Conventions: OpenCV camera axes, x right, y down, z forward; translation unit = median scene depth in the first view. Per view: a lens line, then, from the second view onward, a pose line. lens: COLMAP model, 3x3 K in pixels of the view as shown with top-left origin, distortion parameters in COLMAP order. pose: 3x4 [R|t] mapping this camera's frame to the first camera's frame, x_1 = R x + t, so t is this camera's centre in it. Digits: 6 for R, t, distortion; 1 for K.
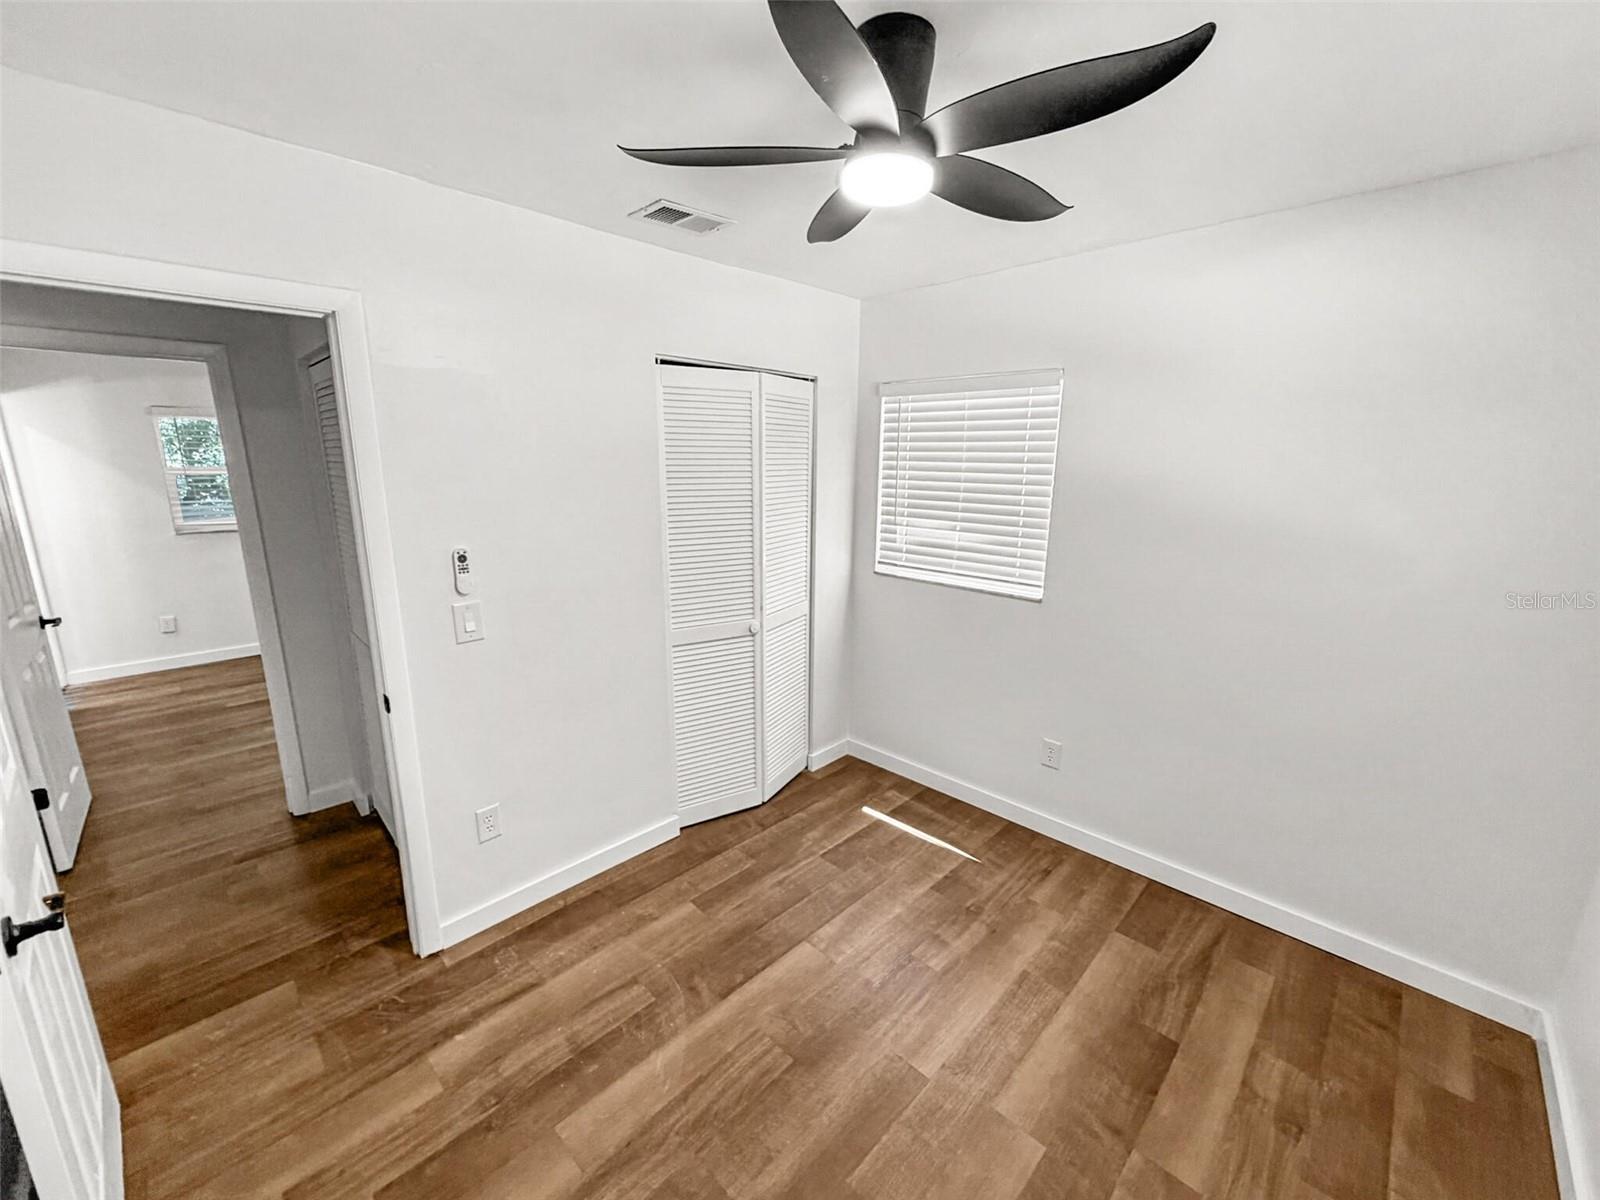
lens RADIAL K [[638.9, 0, 811.5], [0, 638.9, 611.8], [0, 0, 1]] dist [-0.007150, -0.000565]
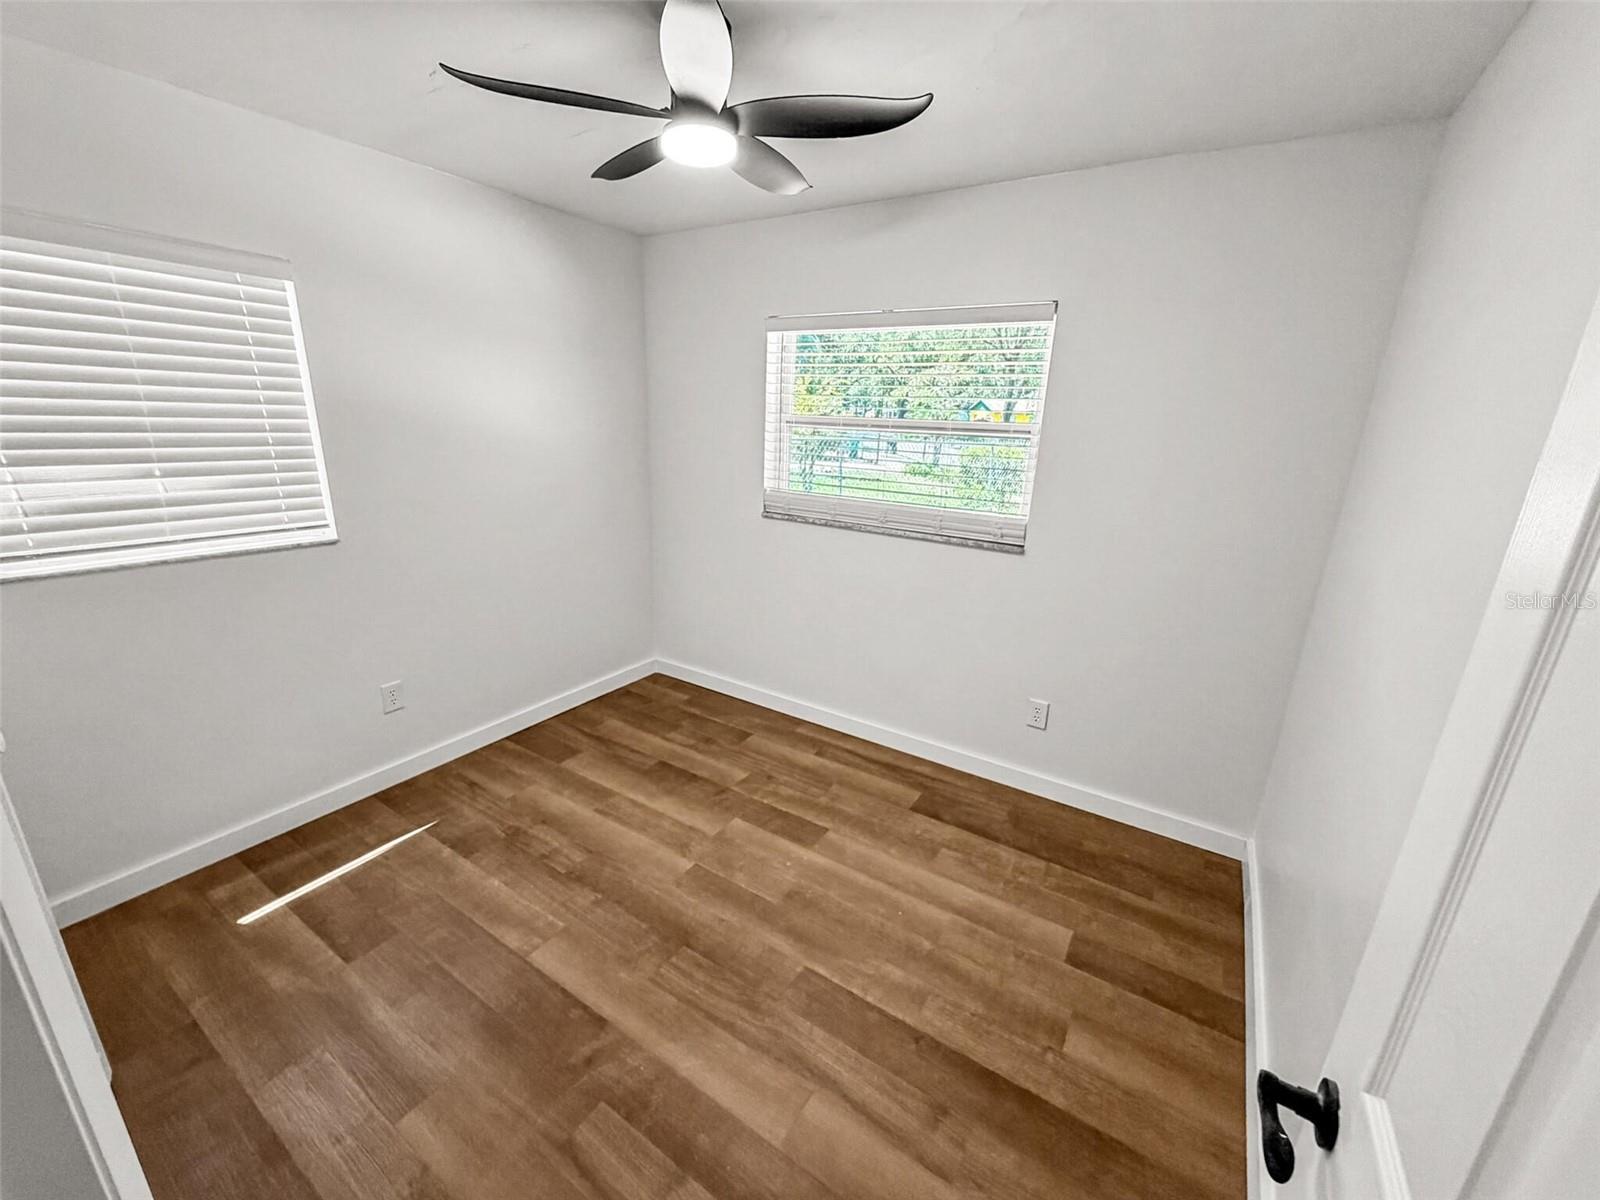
lens RADIAL K [[638.9, 0, 773.7], [0, 638.9, 619.8], [0, 0, 1]] dist [-0.007150, -0.000565]
pose [[-0.173837, -0.318221, 0.931942, -0.758996], [0.192085, 0.917217, 0.349023, -0.138636], [-0.965859, 0.239685, -0.098321, 0.694357]]
